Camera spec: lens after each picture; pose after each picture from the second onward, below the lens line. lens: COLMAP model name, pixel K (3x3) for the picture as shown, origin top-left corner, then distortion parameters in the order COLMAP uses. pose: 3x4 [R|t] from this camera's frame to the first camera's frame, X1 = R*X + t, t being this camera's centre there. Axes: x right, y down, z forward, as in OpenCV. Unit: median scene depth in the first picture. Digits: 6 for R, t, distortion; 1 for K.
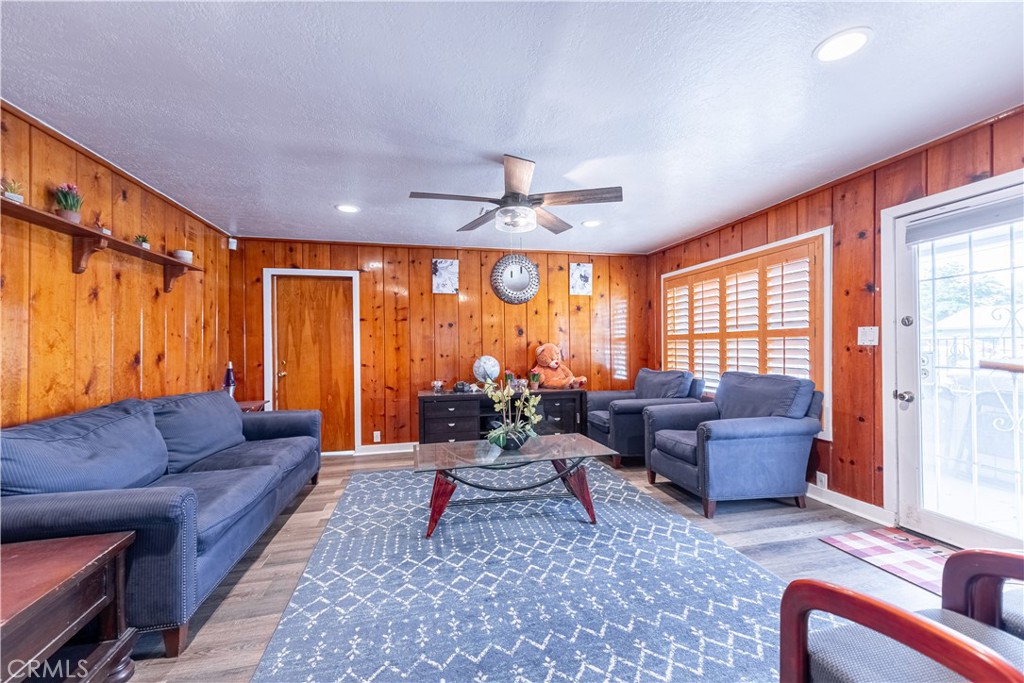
lens RADIAL K [[399.1, 0, 512.2], [0, 399.1, 343.0], [0, 0, 1]] dist [0.004052, -0.001525]
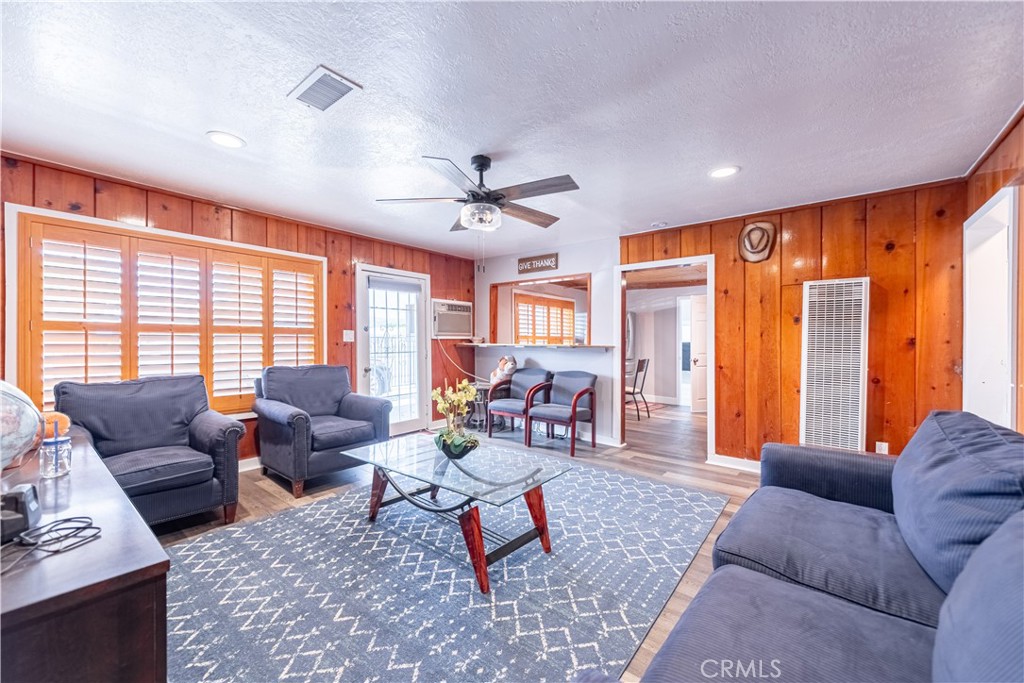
lens RADIAL K [[399.1, 0, 511.5], [0, 399.1, 344.9], [0, 0, 1]] dist [0.004052, -0.001525]
pose [[-0.615141, 0.000275, 0.788417, -0.723601], [-0.003659, 0.999988, -0.003204, 0.019674], [-0.788409, -0.004856, -0.615133, 1.346601]]
